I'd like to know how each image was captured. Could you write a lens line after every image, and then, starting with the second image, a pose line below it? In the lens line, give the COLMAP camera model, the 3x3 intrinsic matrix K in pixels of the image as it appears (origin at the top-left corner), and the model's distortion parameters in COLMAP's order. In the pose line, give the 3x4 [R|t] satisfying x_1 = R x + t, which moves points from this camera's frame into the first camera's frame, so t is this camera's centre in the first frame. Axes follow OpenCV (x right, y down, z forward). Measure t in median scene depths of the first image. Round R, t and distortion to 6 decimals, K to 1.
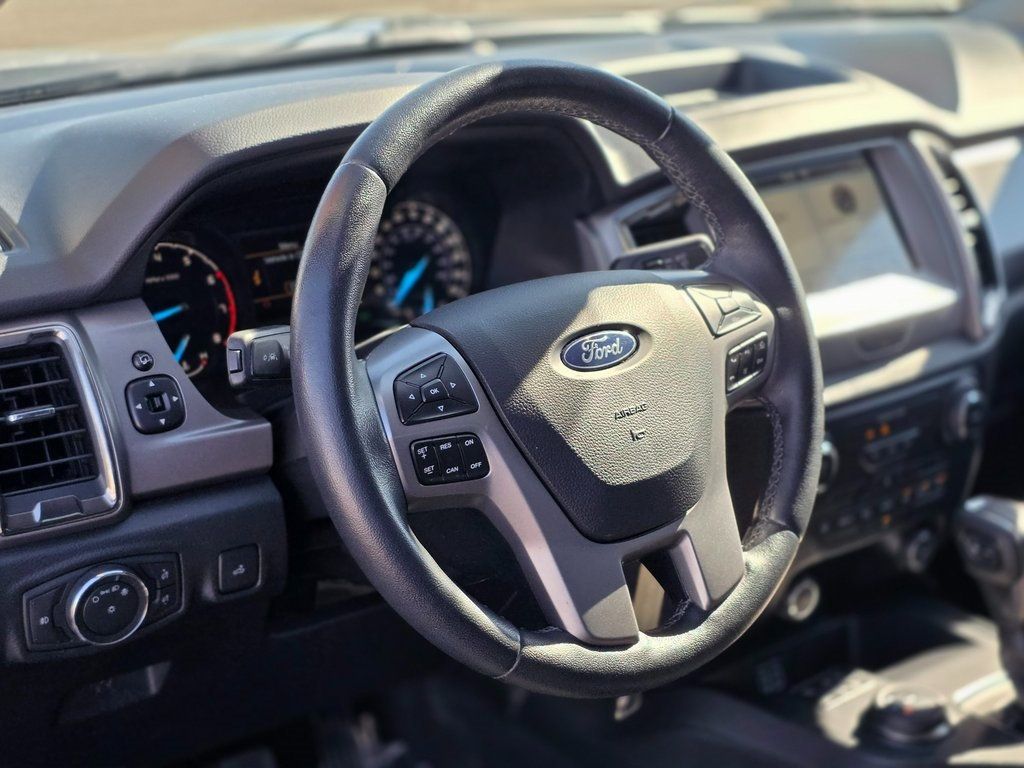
lens RADIAL K [[1642.0, 0, 512.0], [0, 1642.0, 384.0], [0, 0, 1]] dist [0.020943, 0.015235]
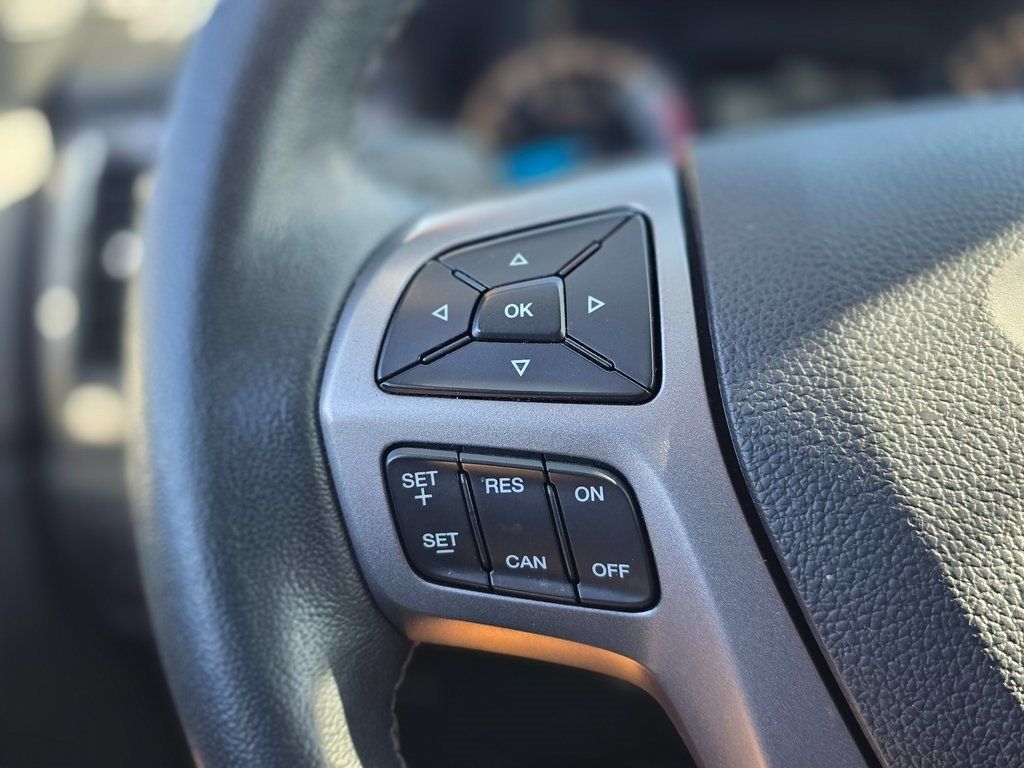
lens RADIAL K [[1081.5, 0, 512.0], [0, 1081.5, 384.0], [0, 0, 1]] dist [0.029592, -0.008787]
pose [[0.742229, 0.219335, -0.633236, 0.082297], [-0.181070, 0.975414, 0.125620, -0.007305], [0.645221, 0.021421, 0.763696, 0.776512]]
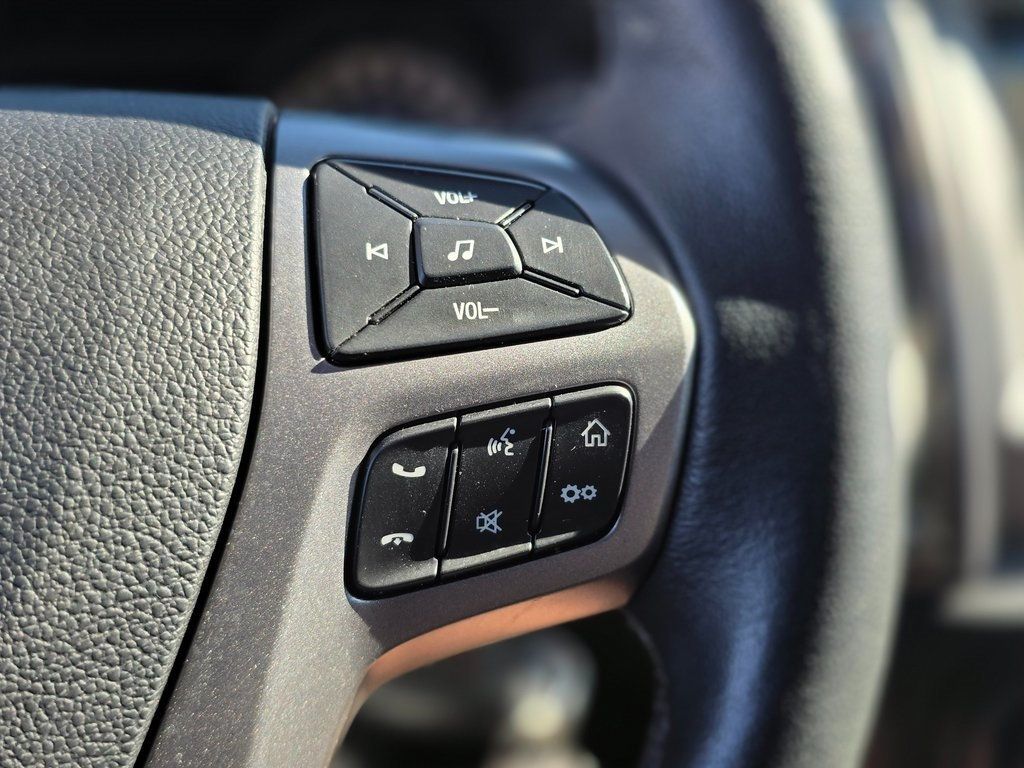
lens RADIAL K [[1081.5, 0, 512.0], [0, 1081.5, 384.0], [0, 0, 1]] dist [0.029592, -0.008787]
pose [[0.828179, 0.185457, -0.528891, 0.245069], [-0.172799, 0.982187, 0.073825, -0.044362], [0.533161, 0.030252, 0.845473, 0.926517]]
